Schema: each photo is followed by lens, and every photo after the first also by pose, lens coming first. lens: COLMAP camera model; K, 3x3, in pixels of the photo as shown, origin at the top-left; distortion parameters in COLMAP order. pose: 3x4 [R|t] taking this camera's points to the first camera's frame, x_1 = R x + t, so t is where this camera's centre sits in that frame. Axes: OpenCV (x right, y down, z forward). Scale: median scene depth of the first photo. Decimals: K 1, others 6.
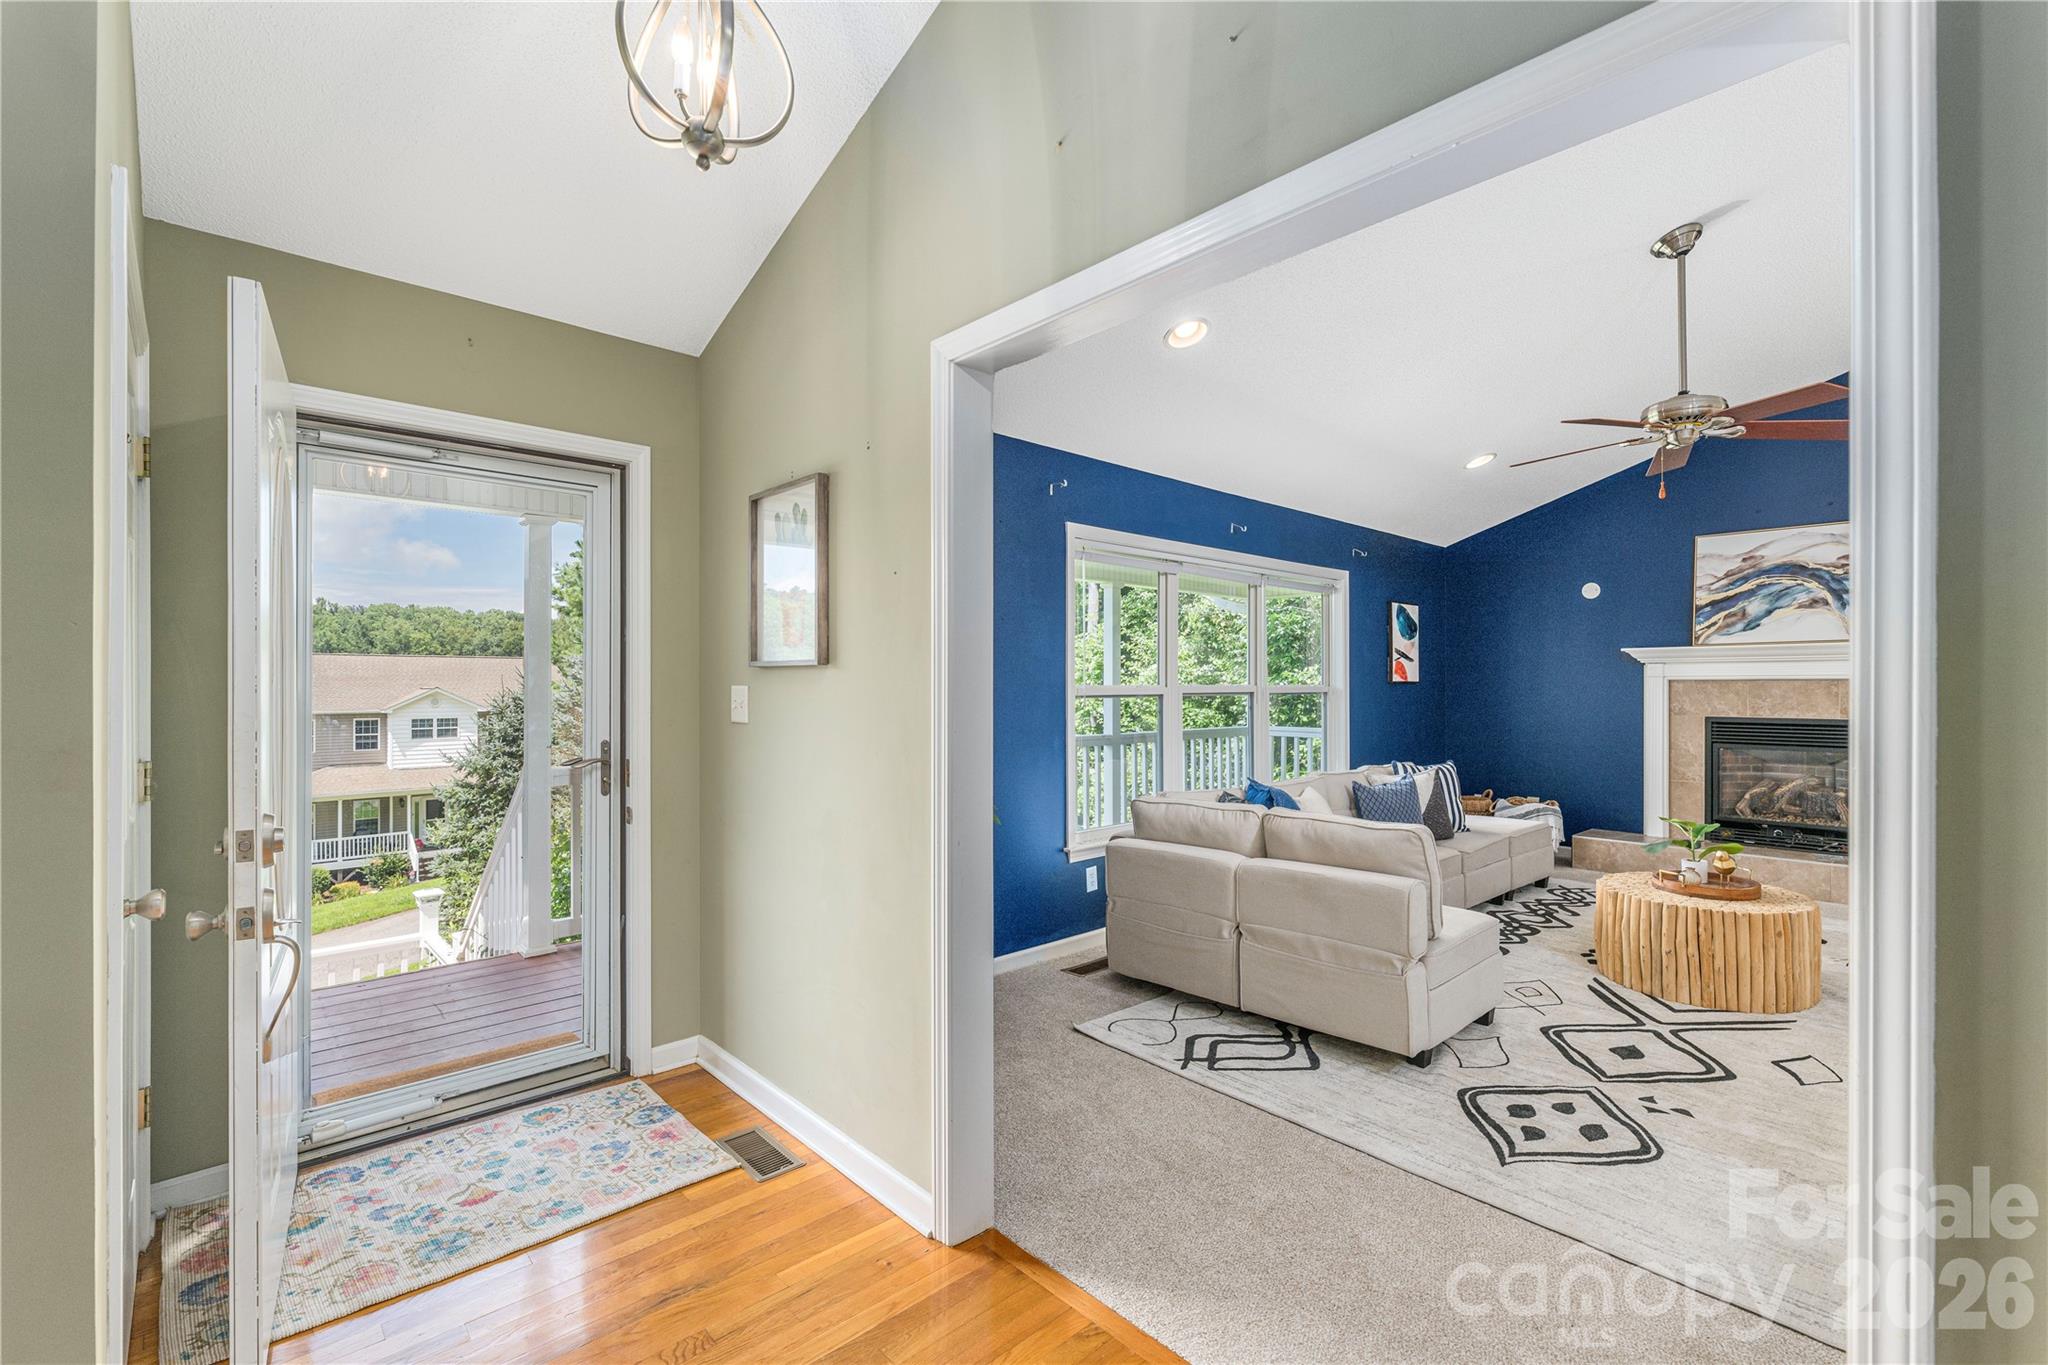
lens RADIAL K [[894.8, 0, 1025.4], [0, 894.8, 685.0], [0, 0, 1]] dist [0.000037, 0.000017]
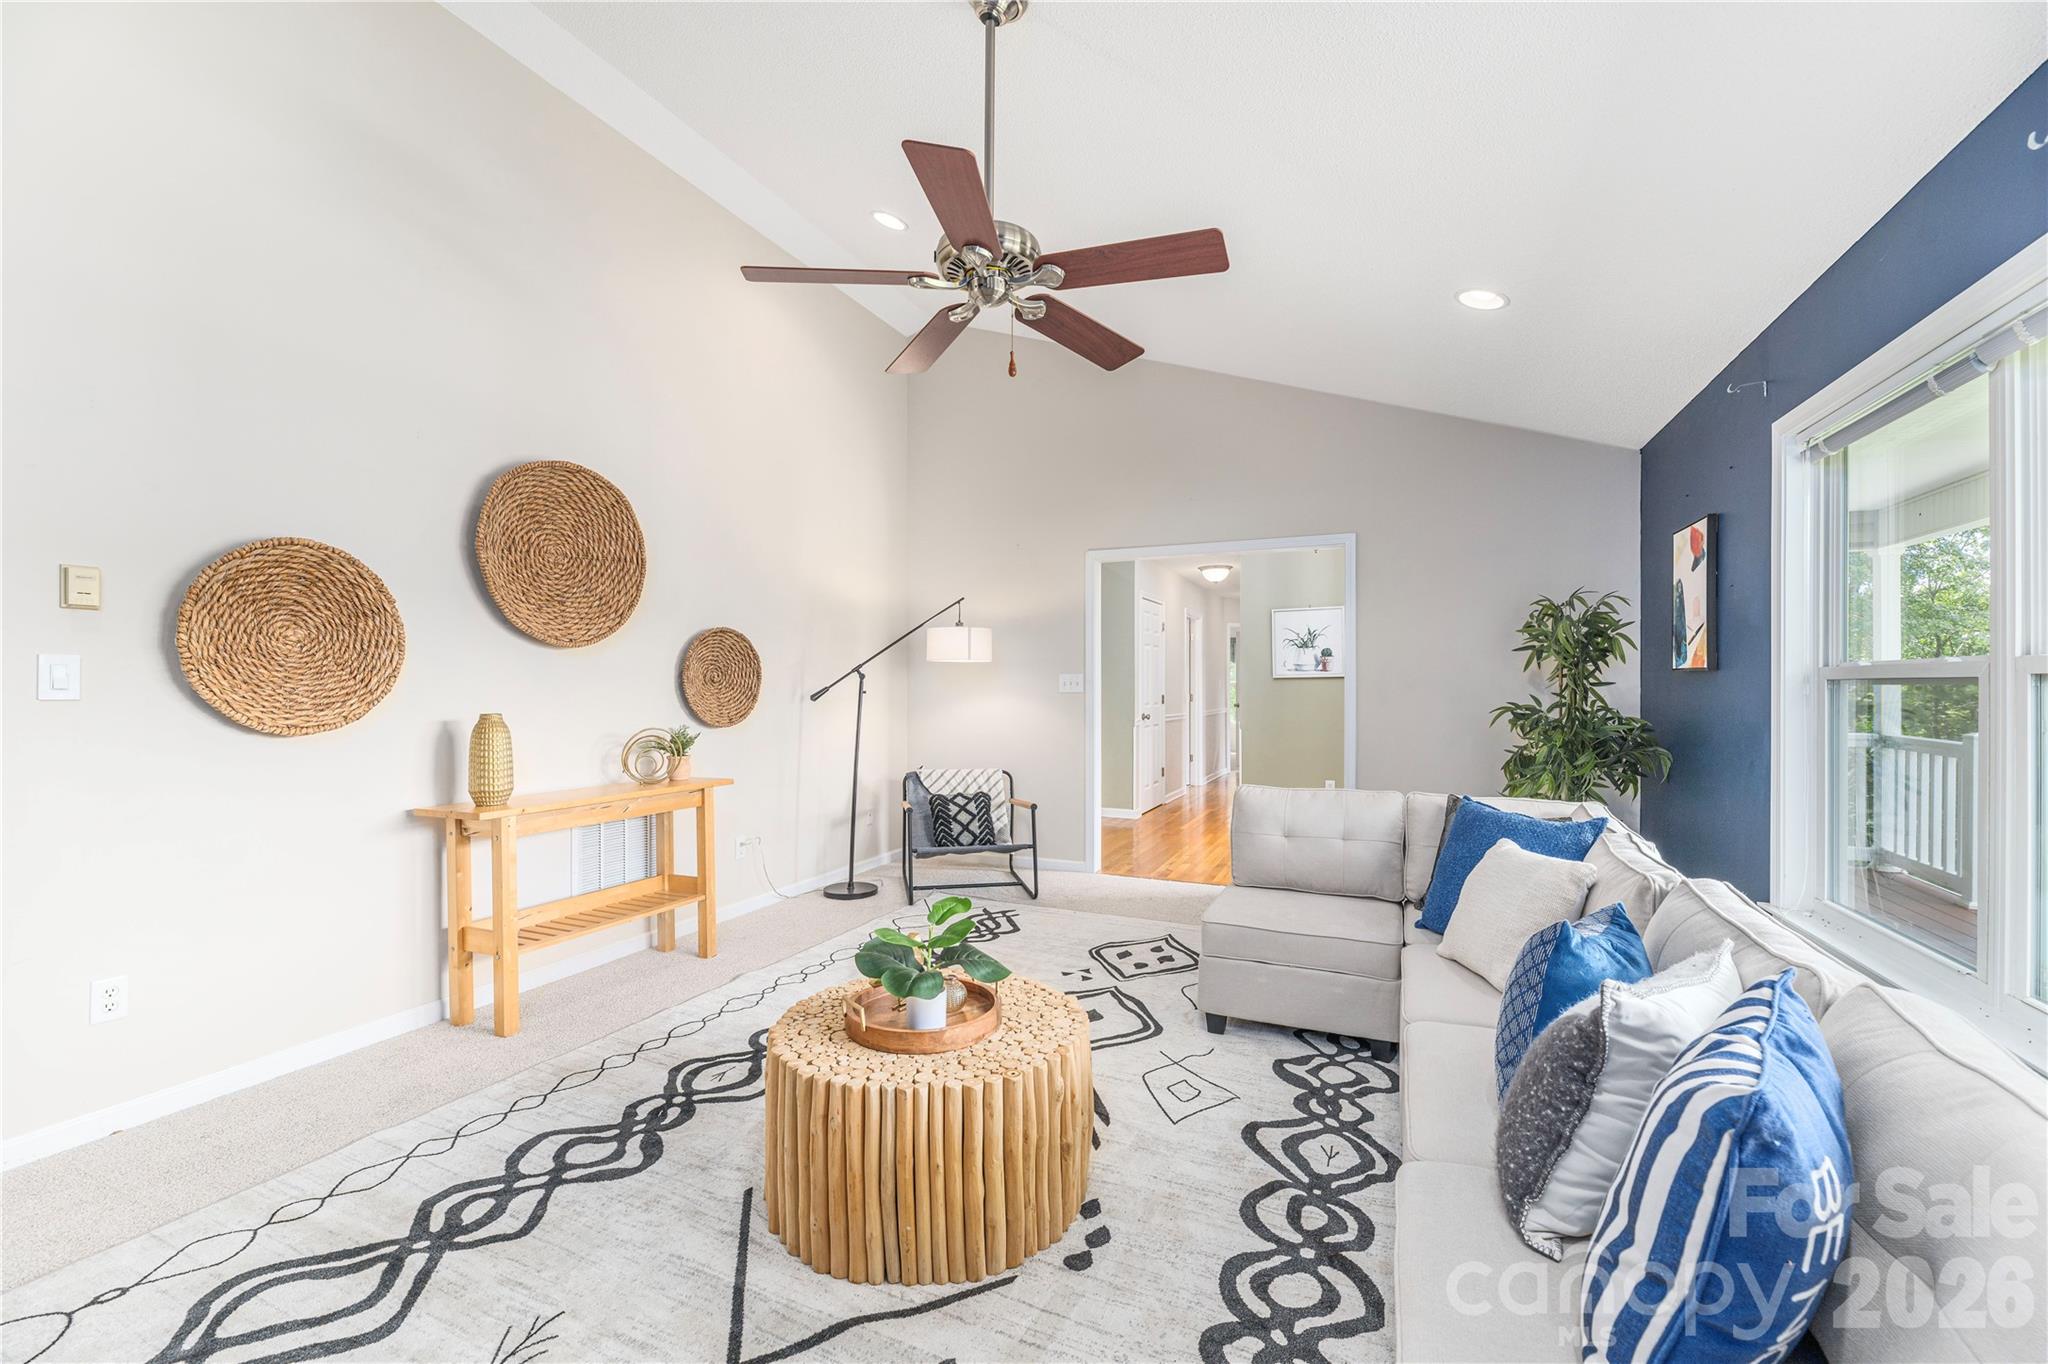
lens RADIAL K [[845.8, 0, 1024.0], [0, 845.8, 682.0], [0, 0, 1]] dist [0.000411, 0.000007]
pose [[-0.918862, 0.000154, -0.394579, 0.612924], [0.000548, 0.999999, -0.000887, 0.010809], [0.394579, -0.001031, -0.918862, 1.017536]]
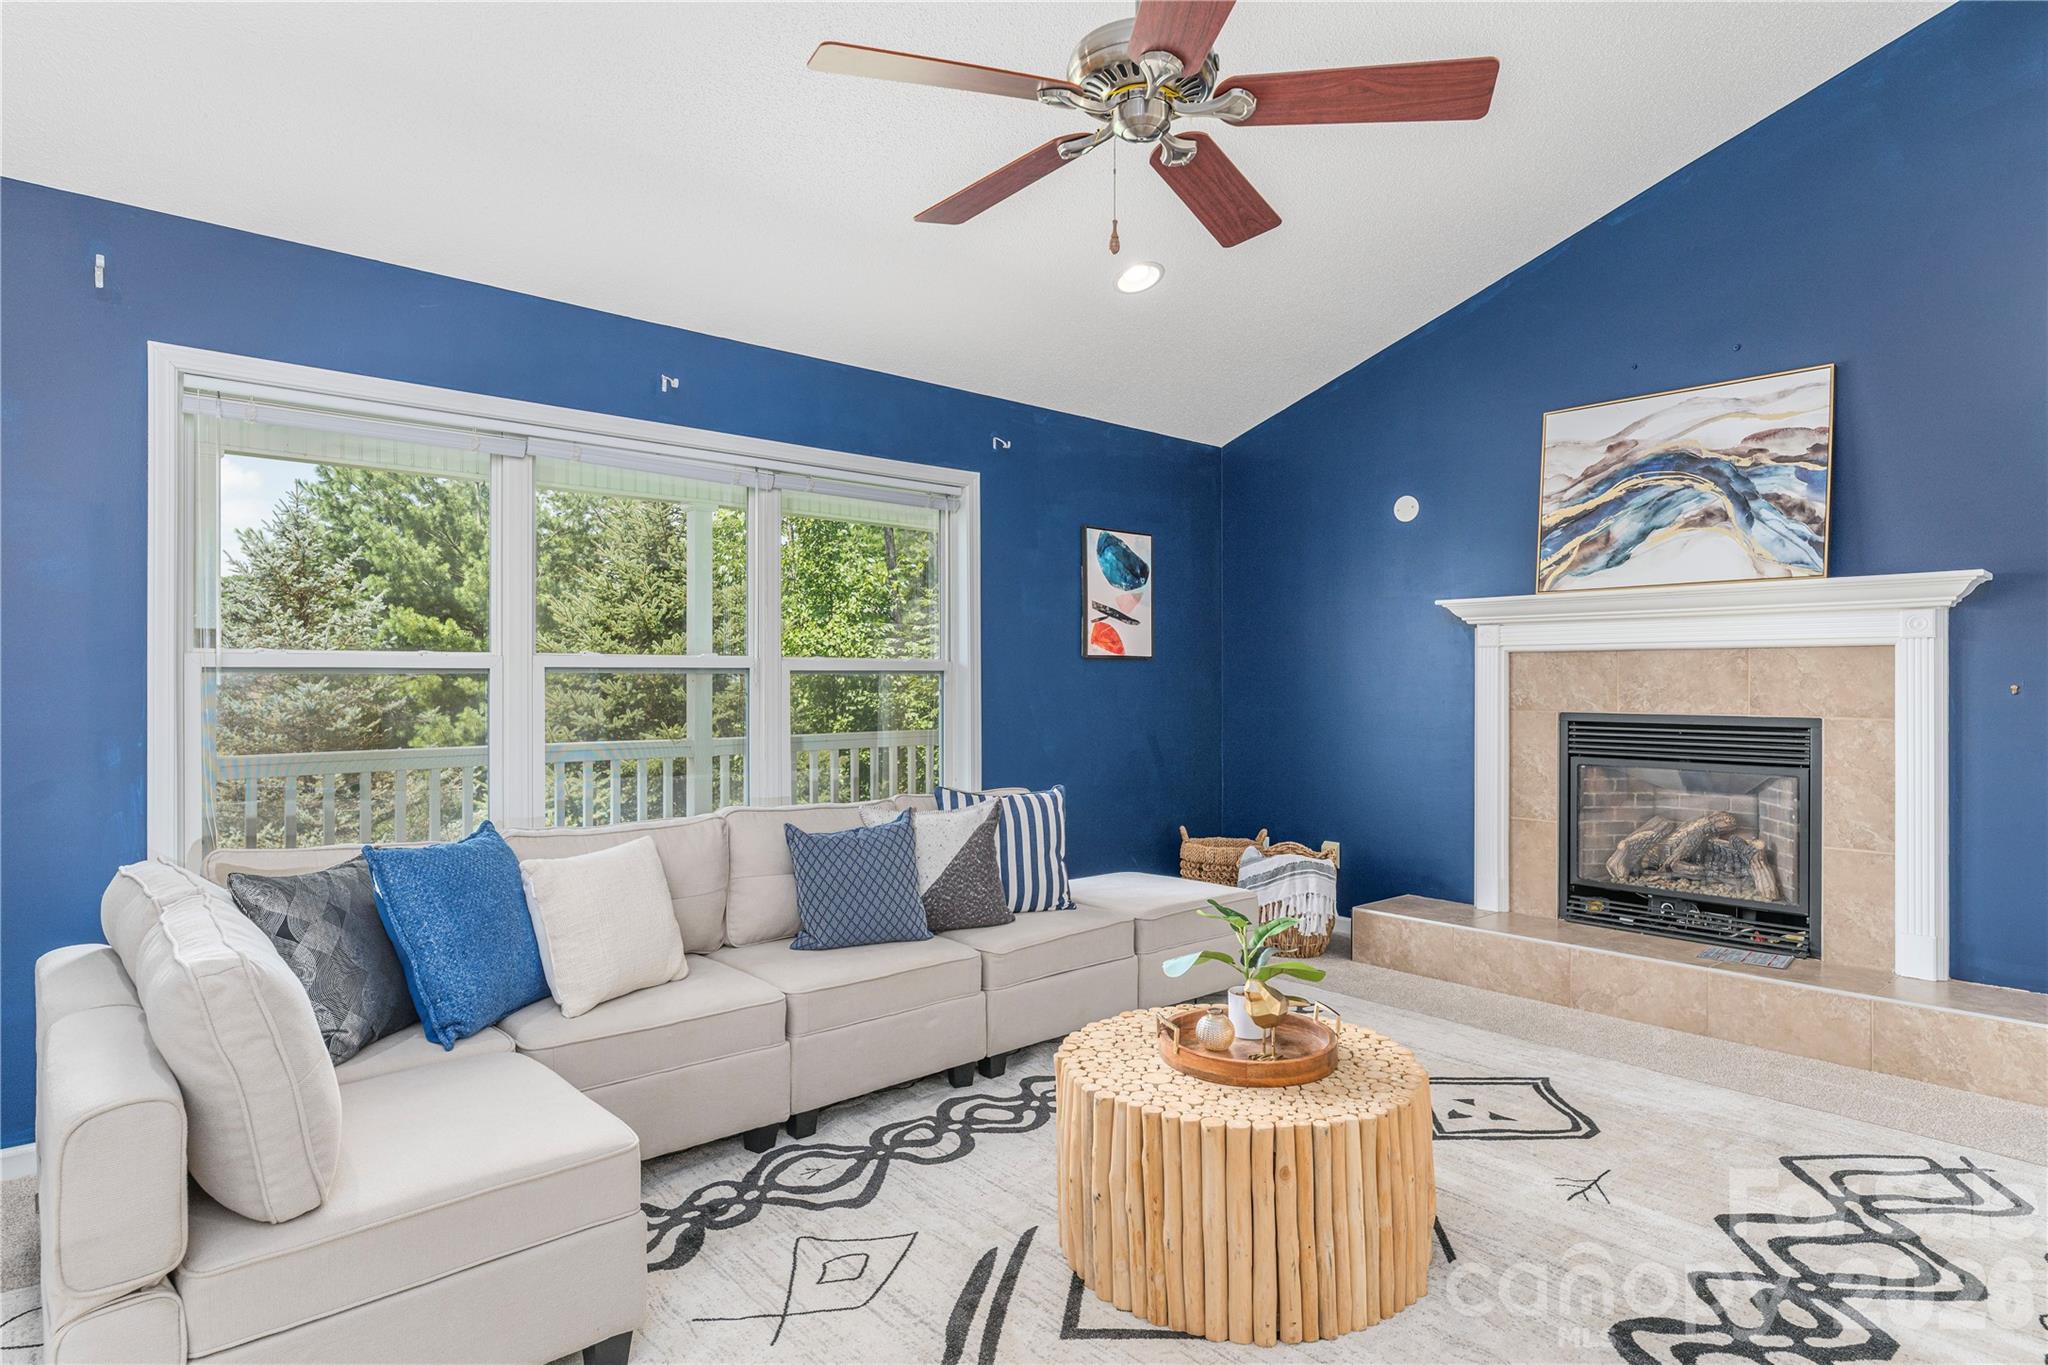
lens RADIAL K [[1121.9, 0, 1028.4], [0, 1121.9, 676.6], [0, 0, 1]] dist [-0.000387, -0.001412]
pose [[0.999866, 0.001260, -0.016321, 0.435705], [-0.001282, 0.999998, -0.001364, 0.013412], [0.016319, 0.001385, 0.999866, 0.252107]]
